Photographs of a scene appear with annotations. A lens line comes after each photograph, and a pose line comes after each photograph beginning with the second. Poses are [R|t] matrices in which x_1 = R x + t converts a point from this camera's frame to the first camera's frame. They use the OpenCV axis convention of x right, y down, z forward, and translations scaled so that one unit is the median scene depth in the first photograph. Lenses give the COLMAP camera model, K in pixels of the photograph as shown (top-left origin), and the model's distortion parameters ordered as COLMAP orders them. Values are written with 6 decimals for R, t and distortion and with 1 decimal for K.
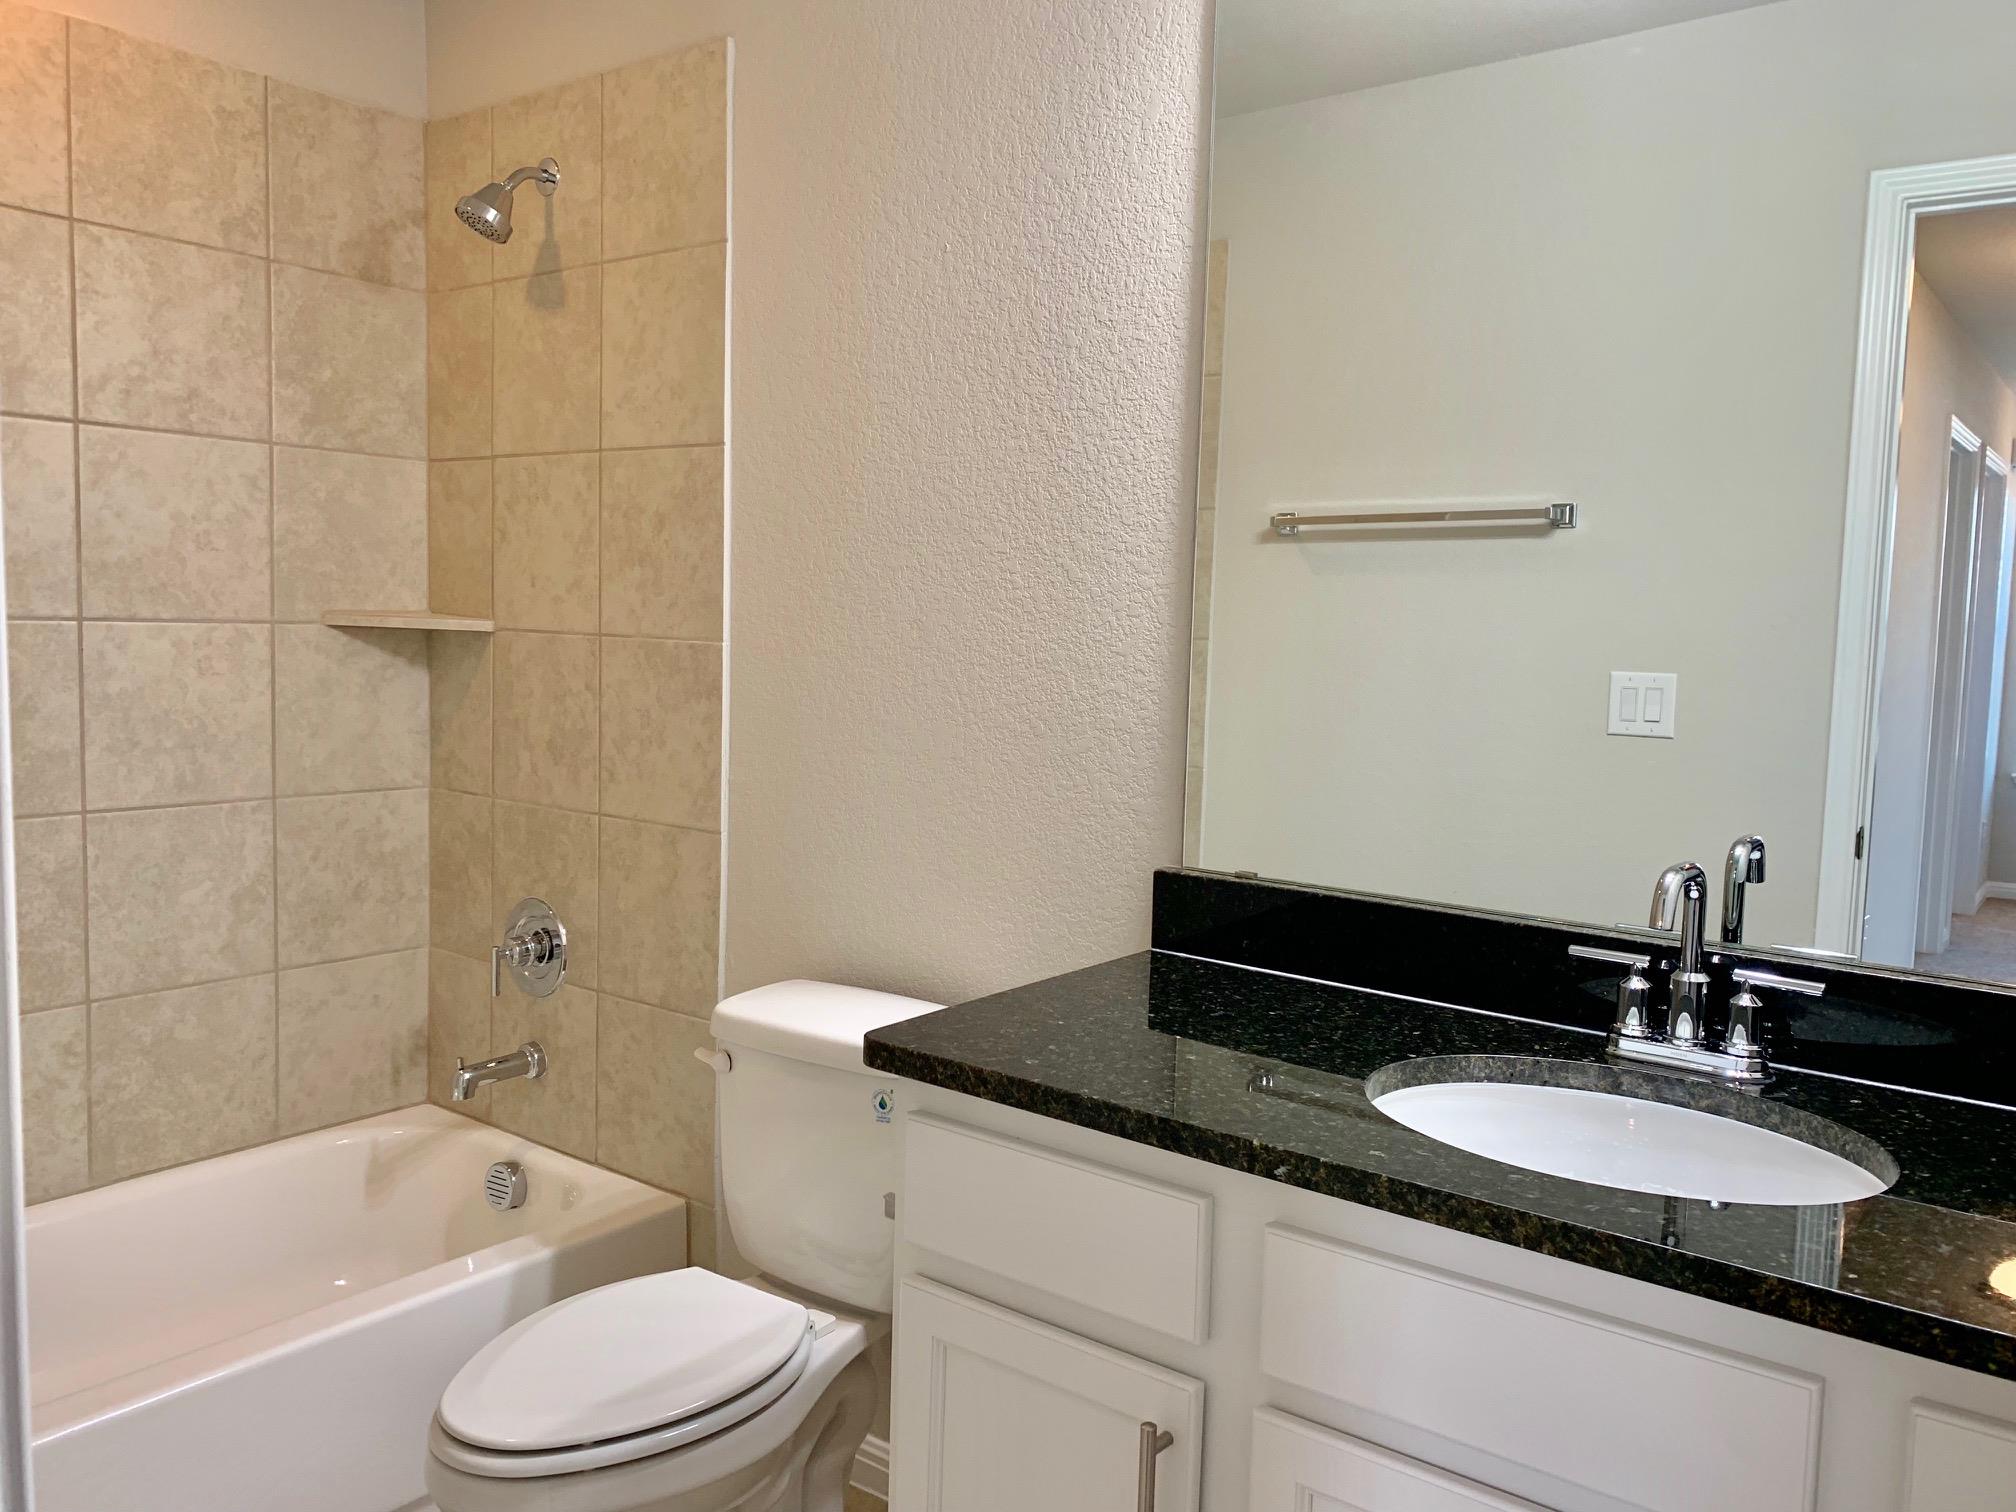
lens RADIAL K [[1566.9, 0, 997.7], [0, 1566.9, 751.0], [0, 0, 1]] dist [0.037494, -0.026326]
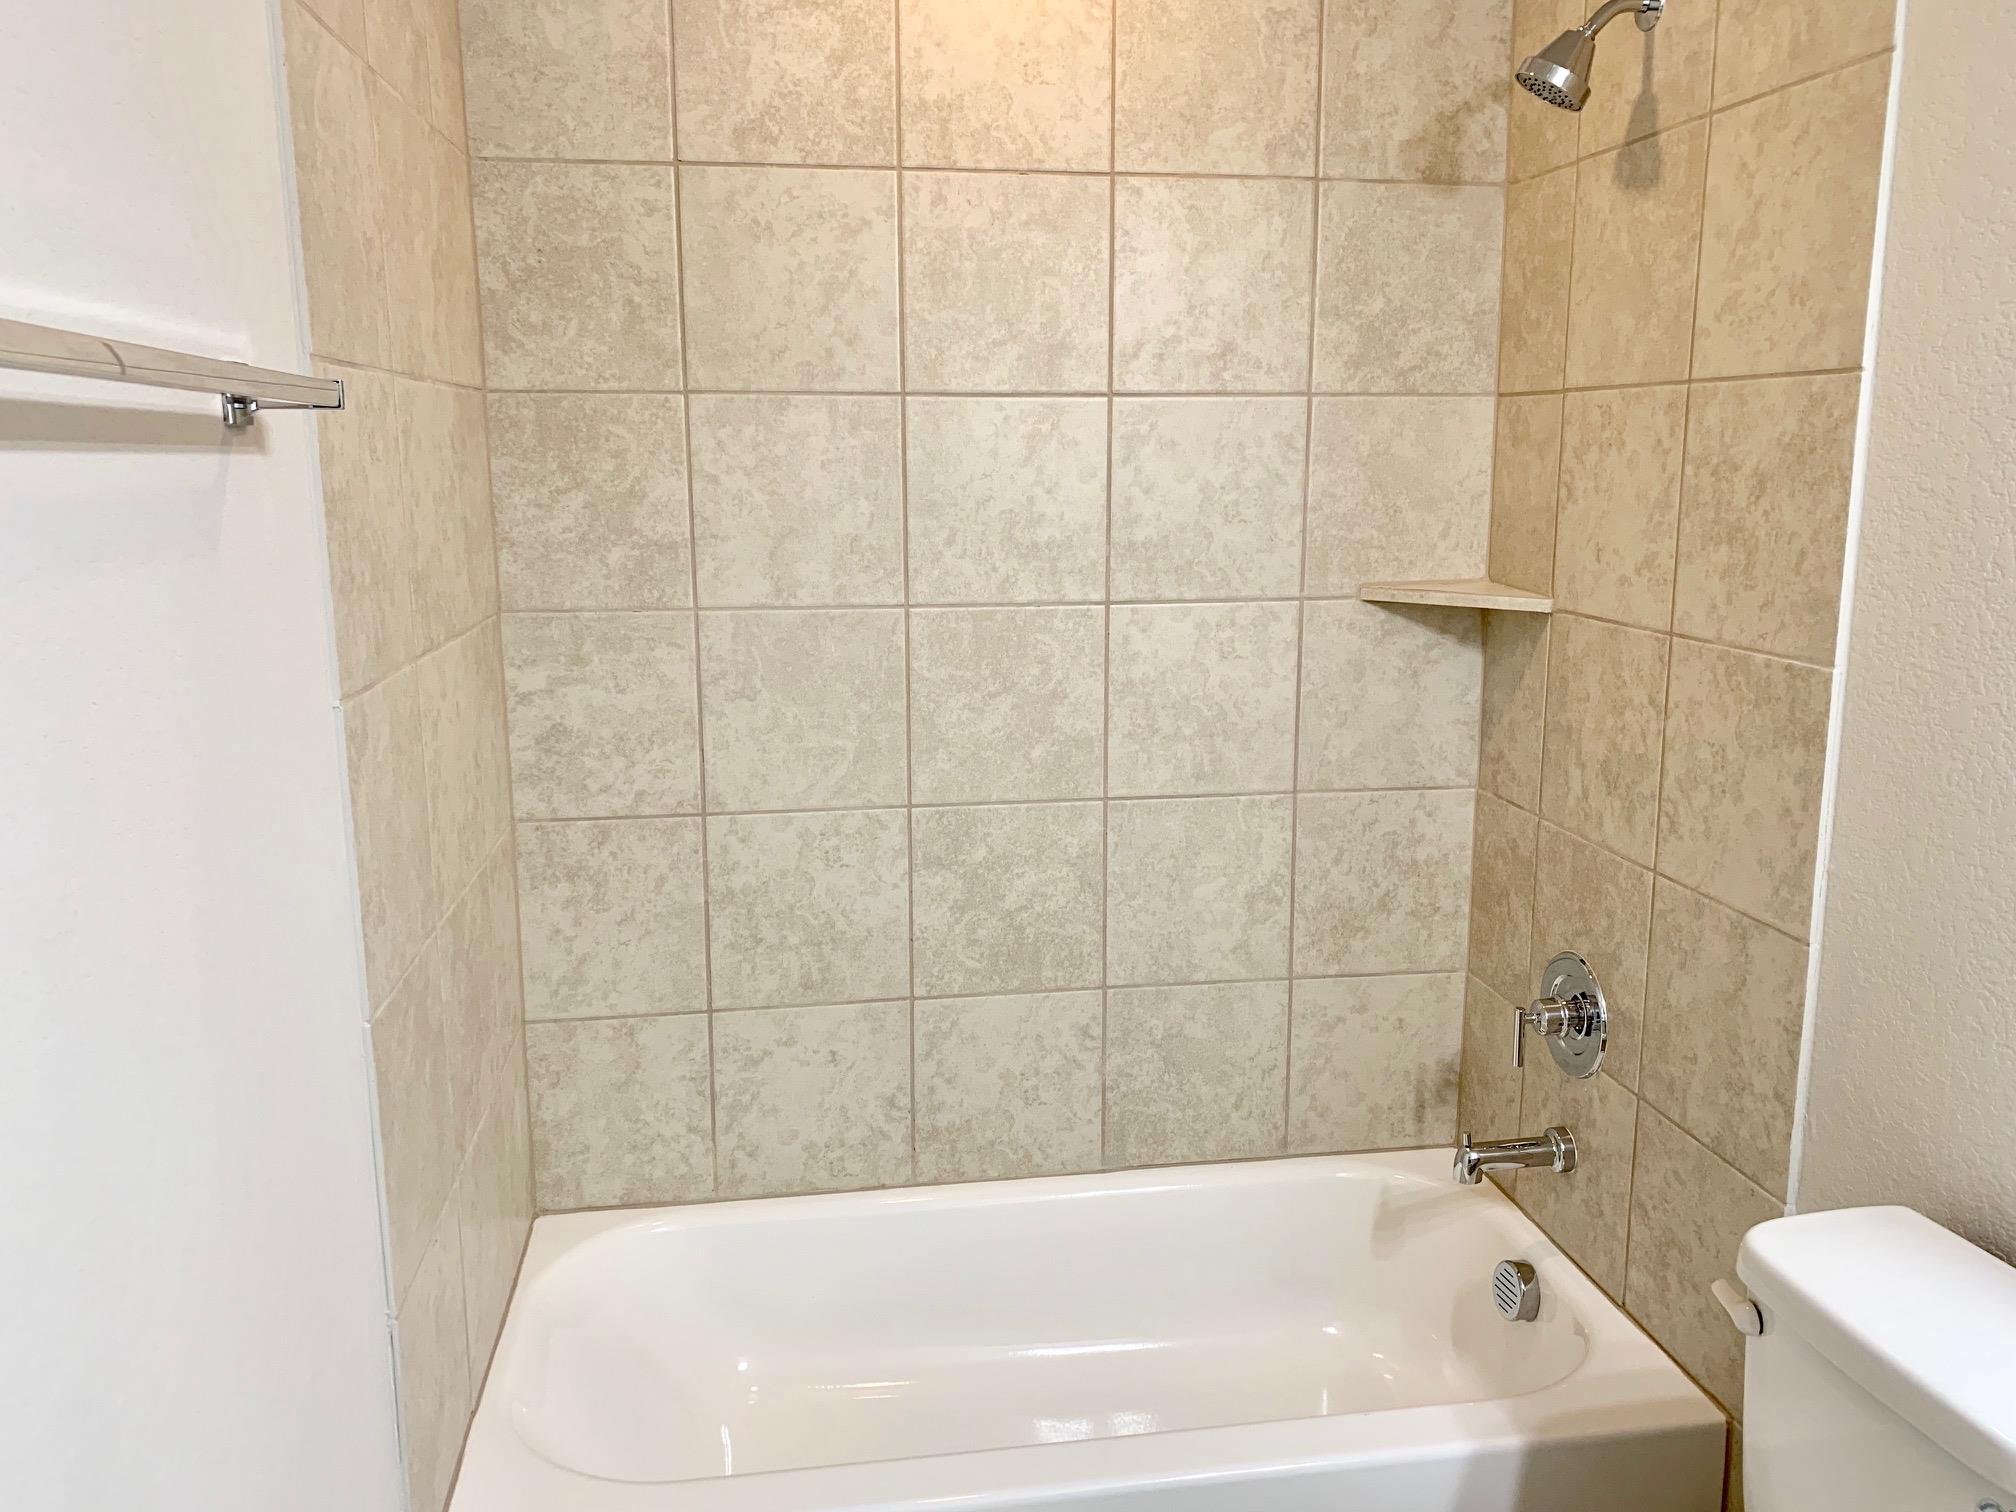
lens RADIAL K [[1566.9, 0, 998.0], [0, 1566.9, 736.7], [0, 0, 1]] dist [0.037494, -0.026326]
pose [[0.723131, 0.095651, -0.684056, 0.029381], [-0.037238, 0.994323, 0.099670, -0.089097], [0.689707, -0.046602, 0.722588, 0.248565]]
